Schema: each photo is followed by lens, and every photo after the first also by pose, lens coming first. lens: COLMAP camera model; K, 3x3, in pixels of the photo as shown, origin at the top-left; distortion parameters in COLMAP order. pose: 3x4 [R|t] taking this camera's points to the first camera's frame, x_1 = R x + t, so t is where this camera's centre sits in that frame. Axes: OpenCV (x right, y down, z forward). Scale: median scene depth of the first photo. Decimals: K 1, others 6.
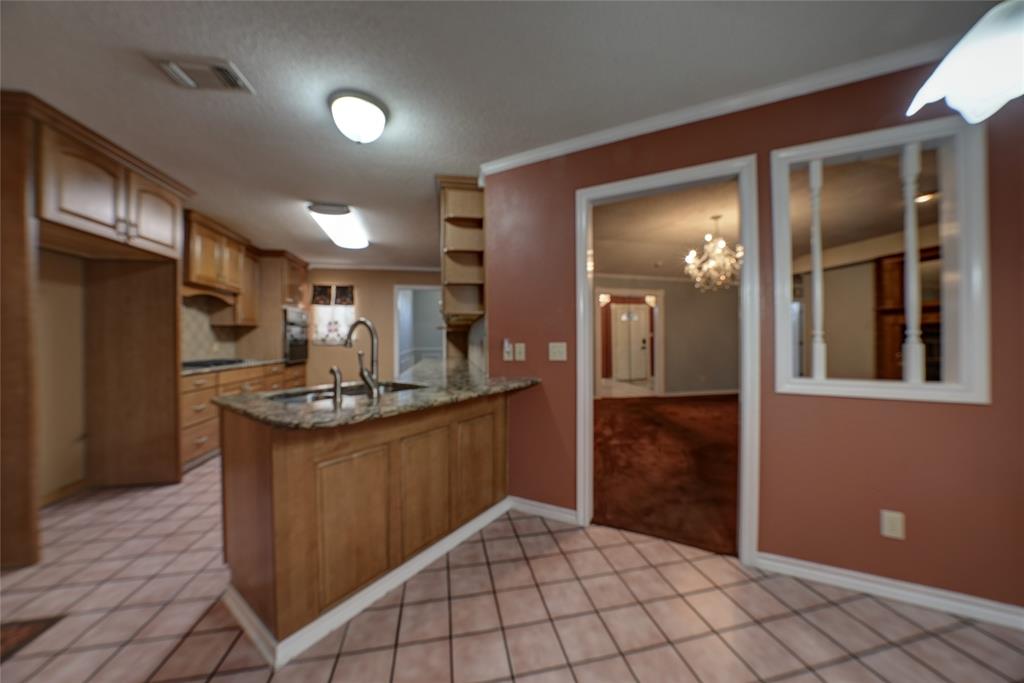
lens RADIAL K [[337.3, 0, 511.3], [0, 337.3, 343.1], [0, 0, 1]] dist [-0.000377, 0.000118]
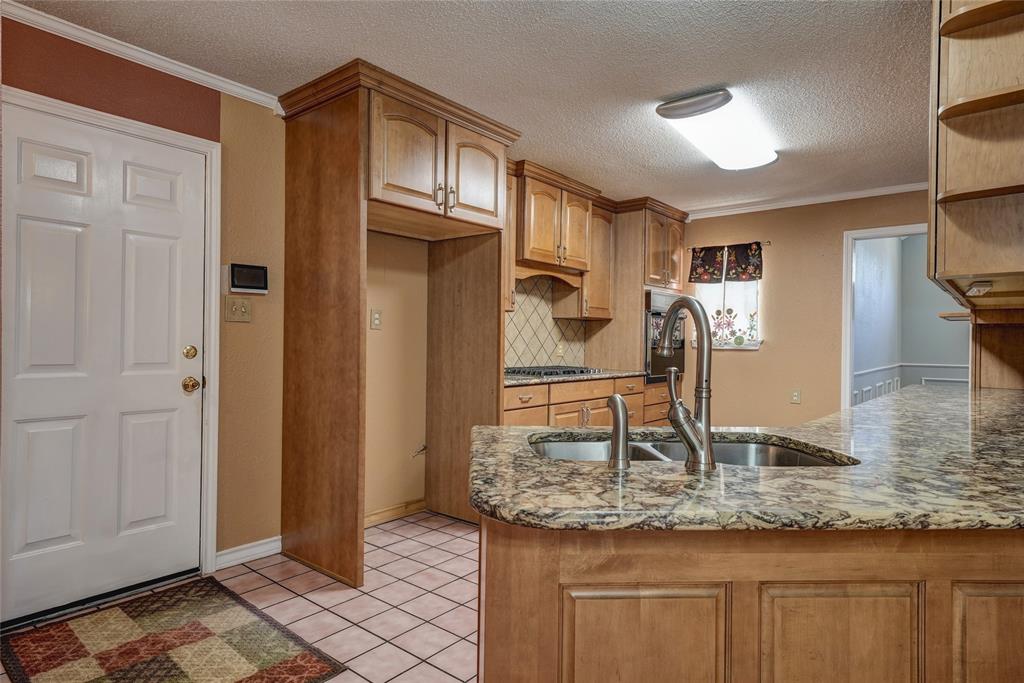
lens RADIAL K [[578.1, 0, 514.6], [0, 578.1, 337.6], [0, 0, 1]] dist [0.020318, 0.000623]
pose [[0.628666, 0.010792, -0.777601, 0.019862], [-0.024702, 0.999676, -0.006096, -0.002647], [0.777283, 0.023040, 0.628729, 0.194847]]
